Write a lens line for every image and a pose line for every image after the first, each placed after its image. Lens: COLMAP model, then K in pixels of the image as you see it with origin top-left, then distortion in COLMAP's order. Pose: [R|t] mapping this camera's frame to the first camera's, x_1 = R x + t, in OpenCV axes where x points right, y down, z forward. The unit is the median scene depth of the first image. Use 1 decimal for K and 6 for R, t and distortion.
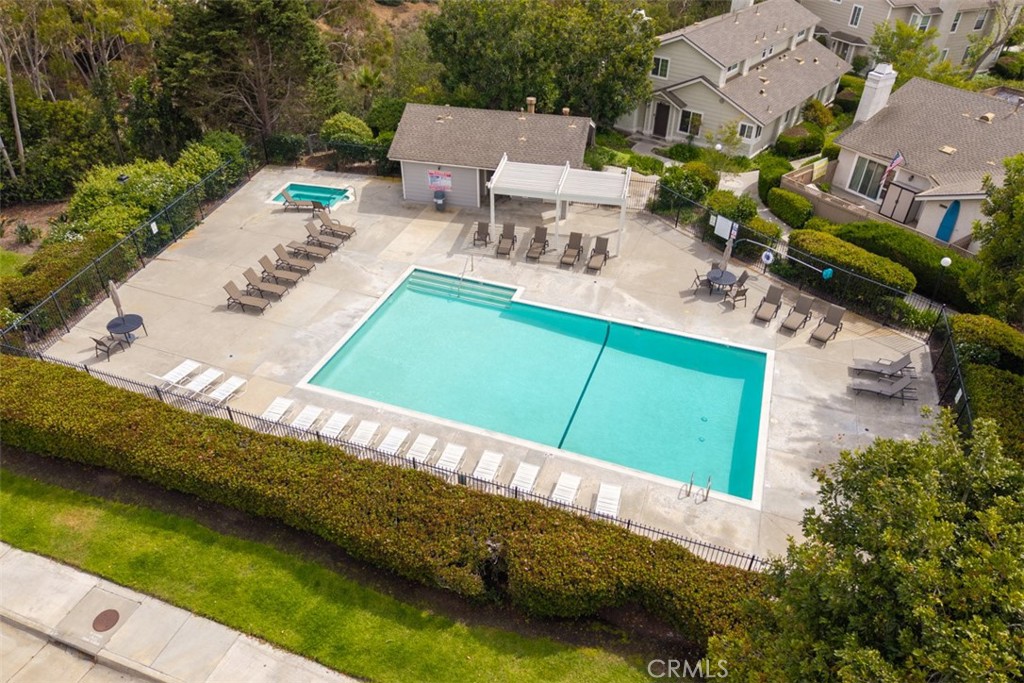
lens RADIAL K [[688.3, 0, 512.0], [0, 688.3, 341.5], [0, 0, 1]] dist [0.057367, -0.075045]
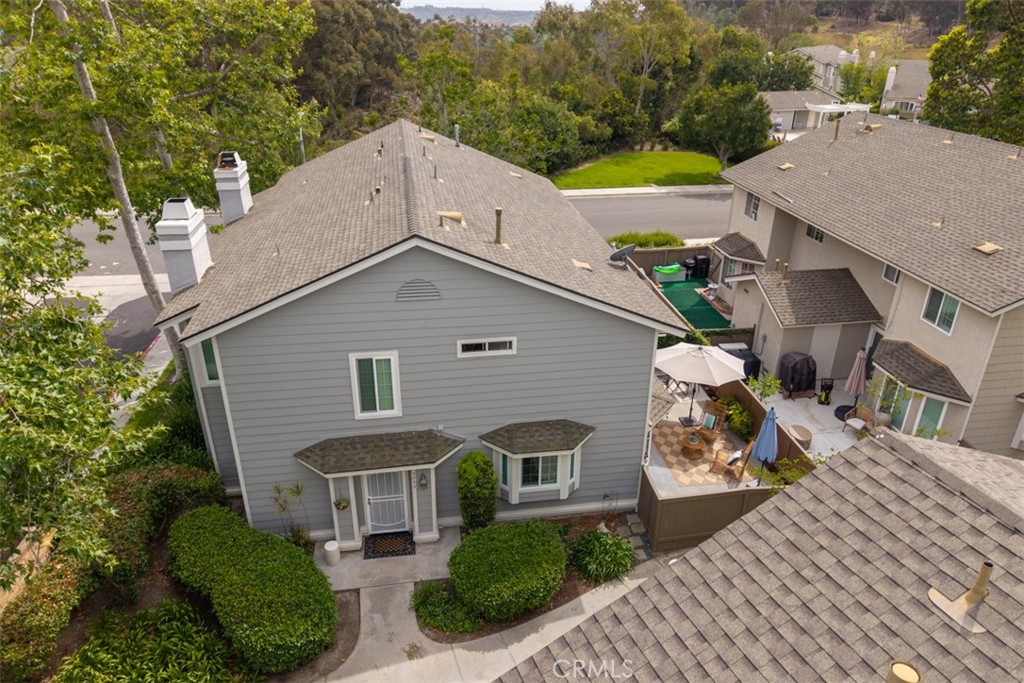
lens RADIAL K [[688.3, 0, 512.0], [0, 688.3, 341.5], [0, 0, 1]] dist [0.057367, -0.075045]
pose [[0.911985, -0.189654, 0.363752, -2.309561], [0.255080, 0.956619, -0.140762, 0.697914], [-0.321276, 0.221159, 0.920799, -0.810945]]
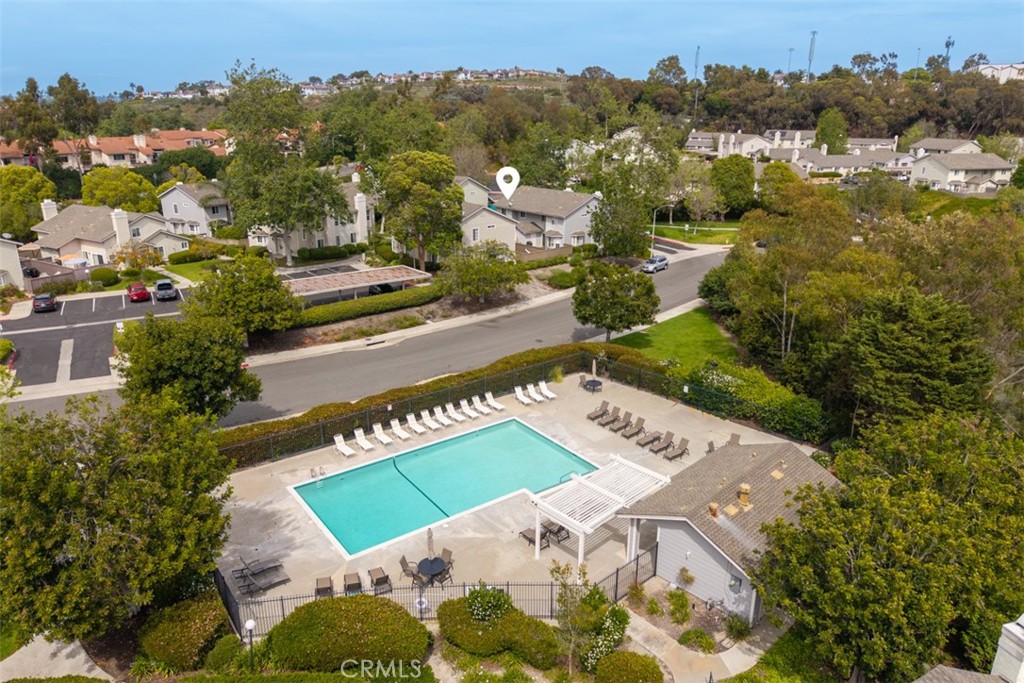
lens RADIAL K [[688.3, 0, 512.0], [0, 688.3, 341.5], [0, 0, 1]] dist [0.057367, -0.075045]
pose [[-0.551984, 0.248146, -0.796076, 1.029101], [-0.519142, 0.644833, 0.560966, -1.001991], [0.652537, 0.722921, -0.227114, 1.120662]]
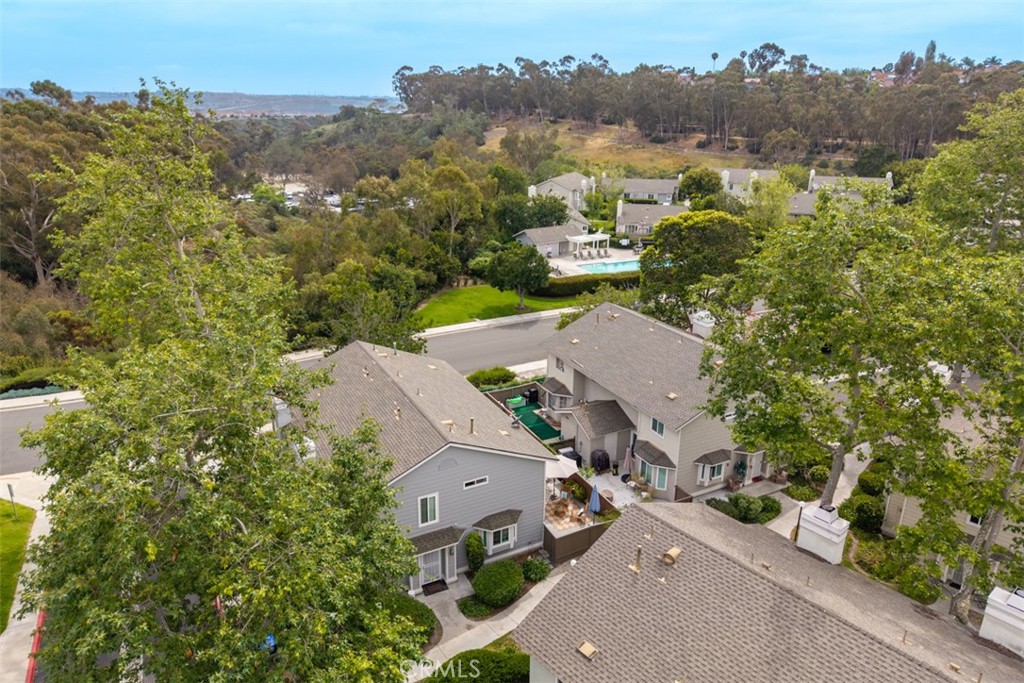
lens RADIAL K [[688.3, 0, 512.0], [0, 688.3, 341.5], [0, 0, 1]] dist [0.057367, -0.075045]
pose [[0.734072, -0.244268, 0.633618, -2.779463], [0.414637, 0.900163, -0.133349, 0.586236], [-0.537786, 0.360609, 0.762067, -1.333826]]
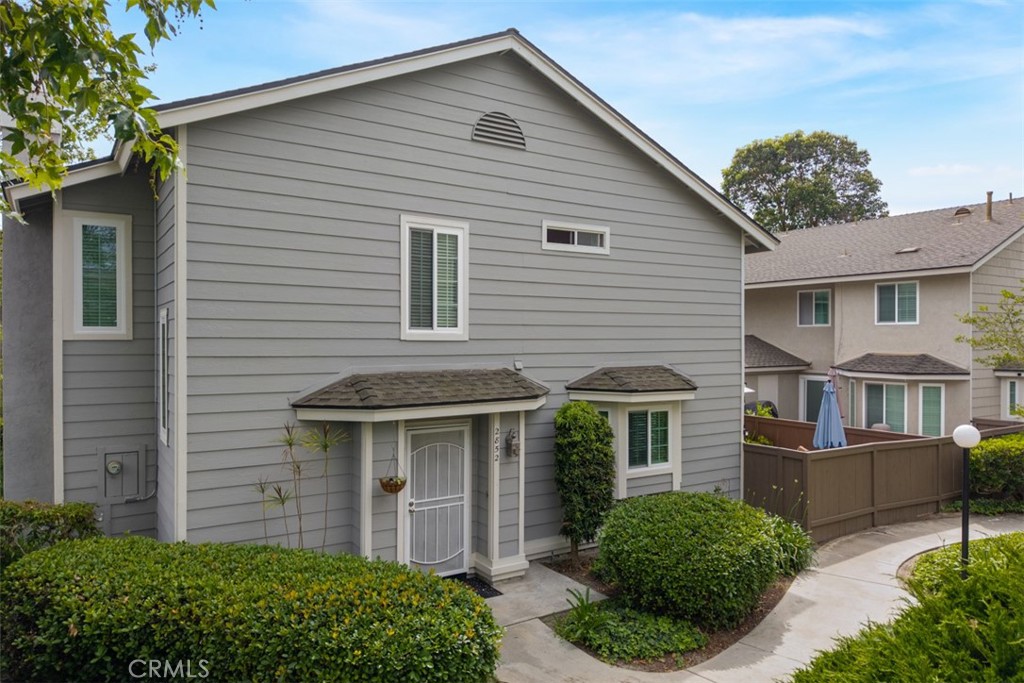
lens RADIAL K [[688.3, 0, 512.0], [0, 688.3, 341.5], [0, 0, 1]] dist [0.057367, -0.075045]
pose [[0.666172, -0.018160, 0.745577, -2.443512], [0.461326, 0.795532, -0.392818, 0.801379], [-0.585997, 0.605639, 0.538339, -0.458090]]
